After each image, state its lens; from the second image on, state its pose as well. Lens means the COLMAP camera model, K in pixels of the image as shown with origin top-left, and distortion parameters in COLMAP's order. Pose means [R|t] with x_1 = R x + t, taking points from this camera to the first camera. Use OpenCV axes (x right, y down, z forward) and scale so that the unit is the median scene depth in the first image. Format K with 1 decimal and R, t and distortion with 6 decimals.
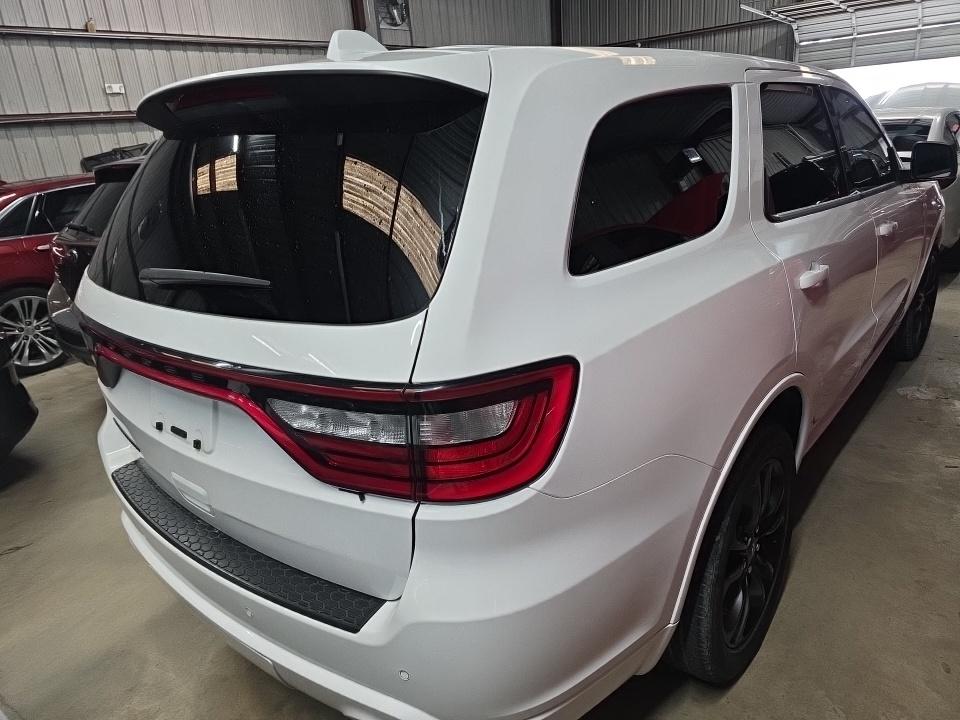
lens RADIAL K [[669.3, 0, 464.7], [0, 669.3, 357.7], [0, 0, 1]] dist [0.042240, -0.031856]
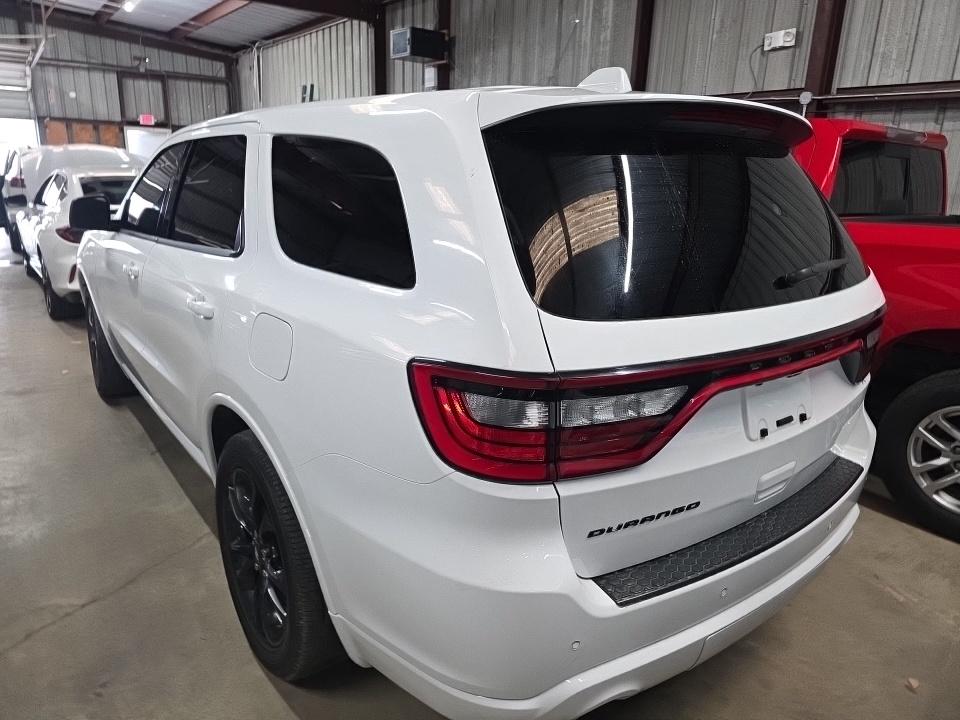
lens RADIAL K [[669.3, 0, 464.7], [0, 669.3, 357.7], [0, 0, 1]] dist [0.042240, -0.031856]
pose [[0.189139, -0.189681, 0.963456, -1.376622], [0.277107, 0.951597, 0.132946, -0.240900], [-0.942039, 0.241835, 0.232546, 1.084199]]
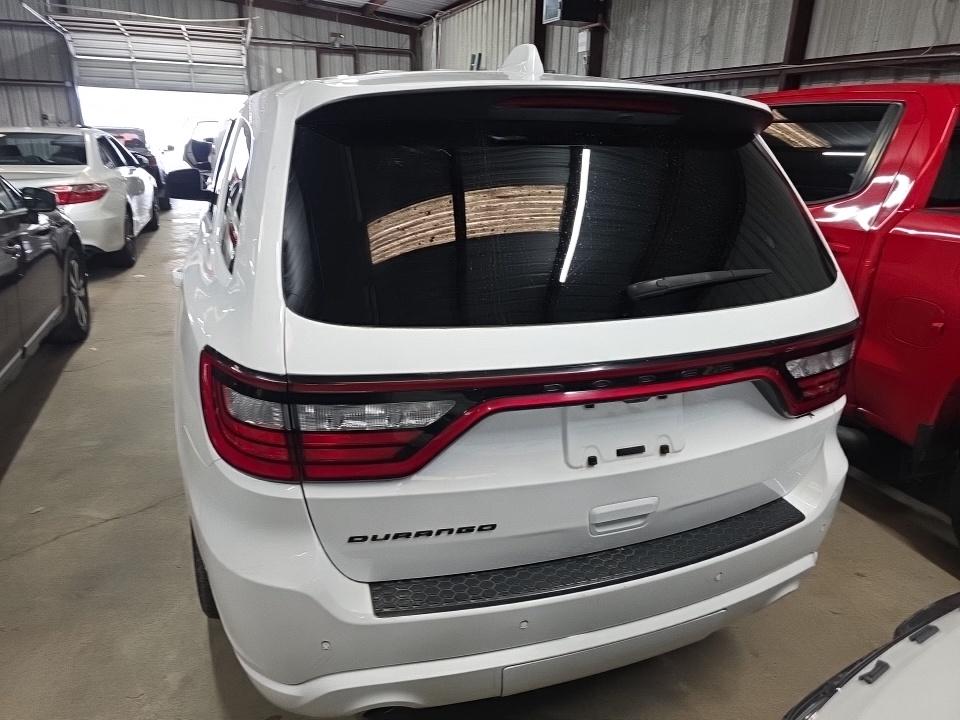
lens RADIAL K [[657.4, 0, 480.0], [0, 657.4, 360.0], [0, 0, 1]] dist [0.054527, -0.038102]
pose [[0.478225, -0.210906, 0.852537, -1.161139], [0.225528, 0.967675, 0.112881, -0.149973], [-0.848786, 0.138289, 0.510331, 0.619327]]
